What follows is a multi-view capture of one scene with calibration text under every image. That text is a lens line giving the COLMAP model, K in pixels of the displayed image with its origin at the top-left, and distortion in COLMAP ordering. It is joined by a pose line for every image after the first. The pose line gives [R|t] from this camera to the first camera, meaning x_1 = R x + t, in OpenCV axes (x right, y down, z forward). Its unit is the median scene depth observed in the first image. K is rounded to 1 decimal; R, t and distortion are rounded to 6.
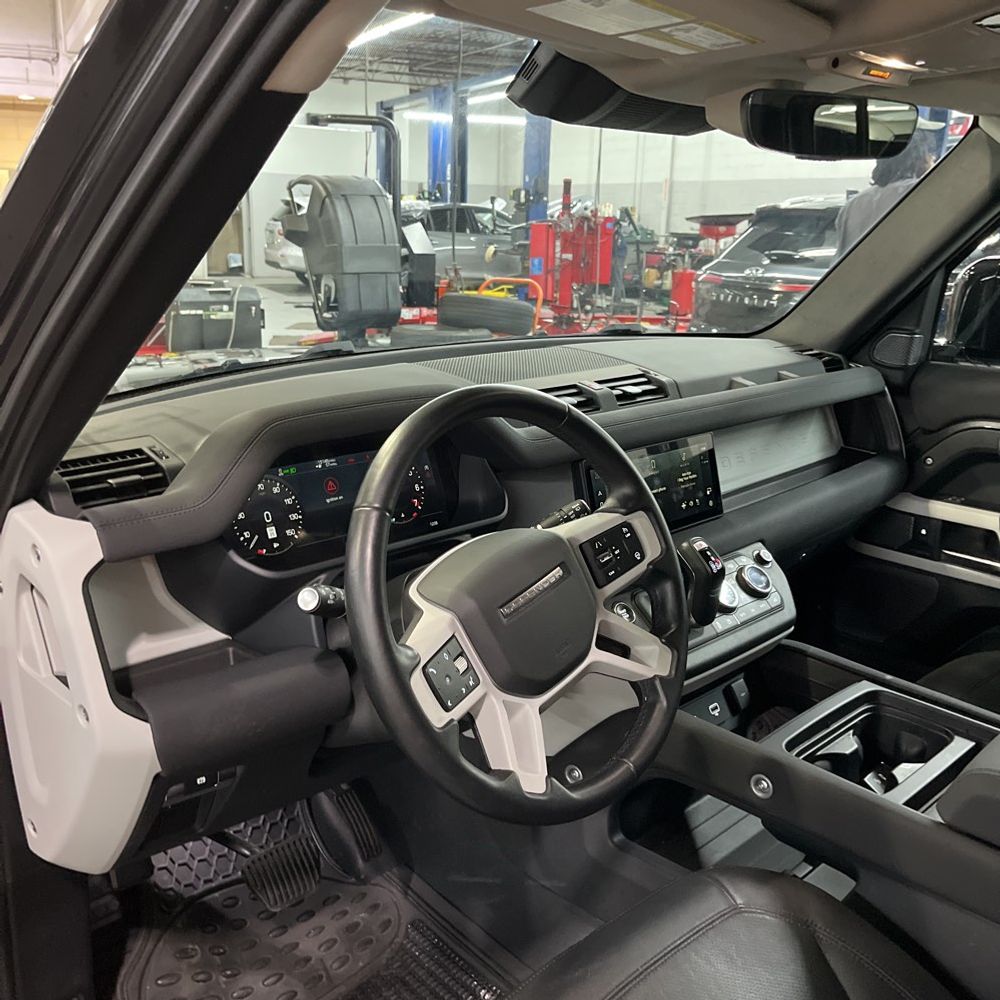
lens RADIAL K [[1015.3, 0, 498.9], [0, 1015.3, 497.8], [0, 0, 1]] dist [0.026586, 0.000000]
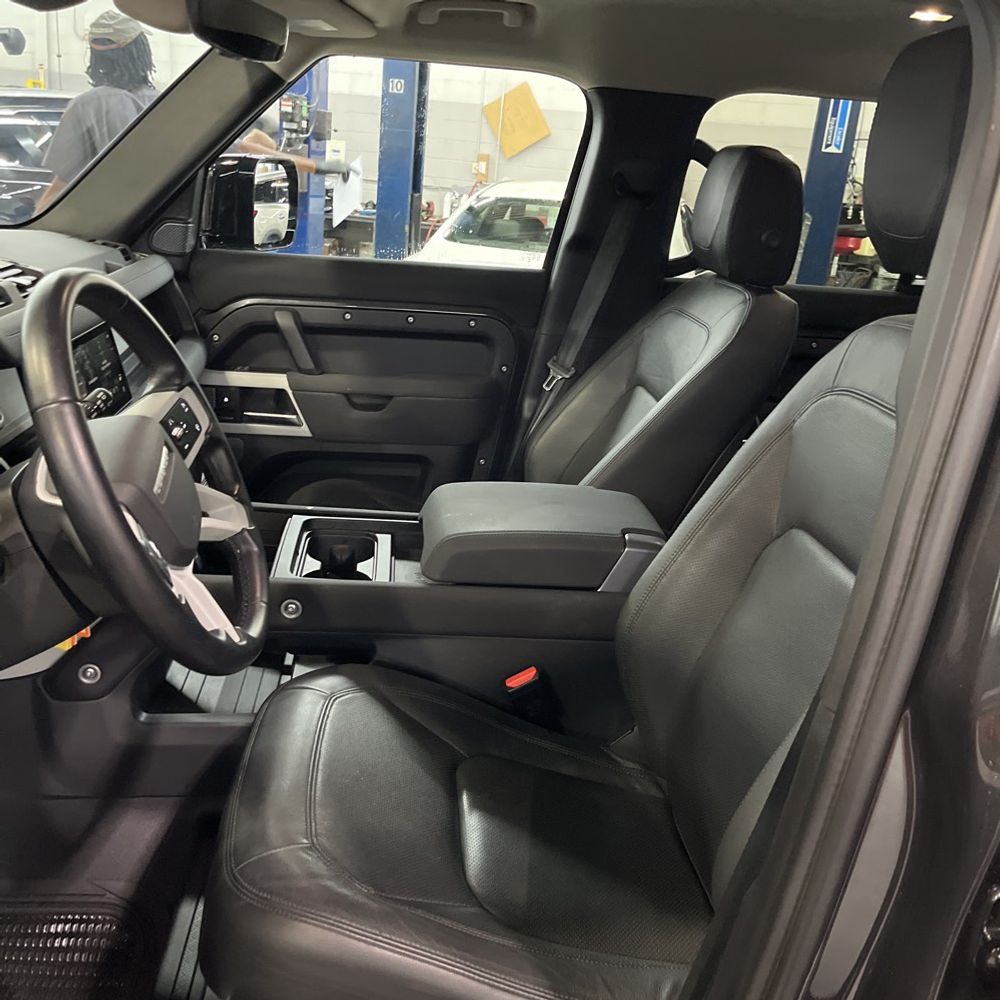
lens RADIAL K [[1015.3, 0, 504.3], [0, 1015.3, 496.4], [0, 0, 1]] dist [0.026586, 0.000000]
pose [[0.604695, -0.215745, 0.766679, -0.464561], [0.145036, 0.976346, 0.160354, 0.002552], [-0.783140, 0.014231, 0.621683, 0.073130]]
